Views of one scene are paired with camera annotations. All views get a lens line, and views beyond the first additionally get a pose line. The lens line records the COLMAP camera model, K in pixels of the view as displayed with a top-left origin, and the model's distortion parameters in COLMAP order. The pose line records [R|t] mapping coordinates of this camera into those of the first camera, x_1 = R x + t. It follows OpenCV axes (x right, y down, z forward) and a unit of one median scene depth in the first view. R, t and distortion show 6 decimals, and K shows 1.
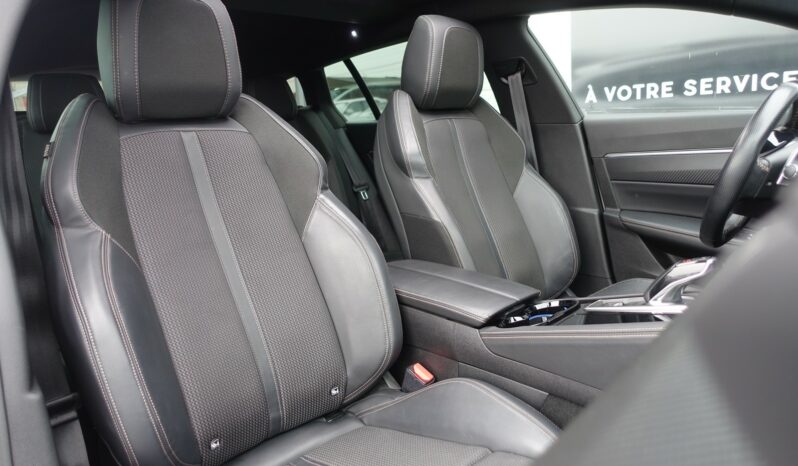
lens RADIAL K [[558.3, 0, 397.4], [0, 558.3, 218.3], [0, 0, 1]] dist [-0.000272, -0.000699]
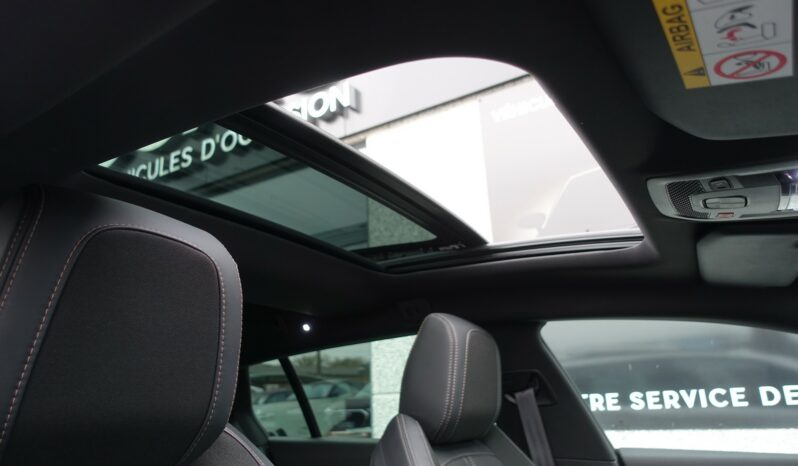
lens RADIAL K [[555.4, 0, 399.0], [0, 555.4, 233.0], [0, 0, 1]] dist [-0.004192, -0.006387]
pose [[0.974568, 0.091834, 0.204412, -0.108261], [0.014128, 0.885182, -0.465031, -0.073908], [-0.223648, 0.456092, 0.861372, 0.210339]]
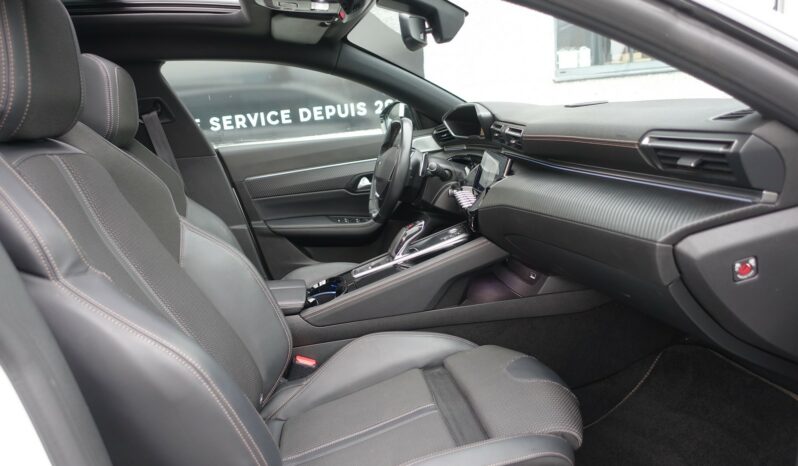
lens RADIAL K [[550.3, 0, 399.0], [0, 550.3, 233.0], [0, 0, 1]] dist [0.001661, 0.000995]
pose [[0.573776, -0.178987, 0.799215, -0.304165], [0.209260, 0.975477, 0.068228, -0.007530], [-0.791828, 0.128096, 0.597160, 0.026288]]
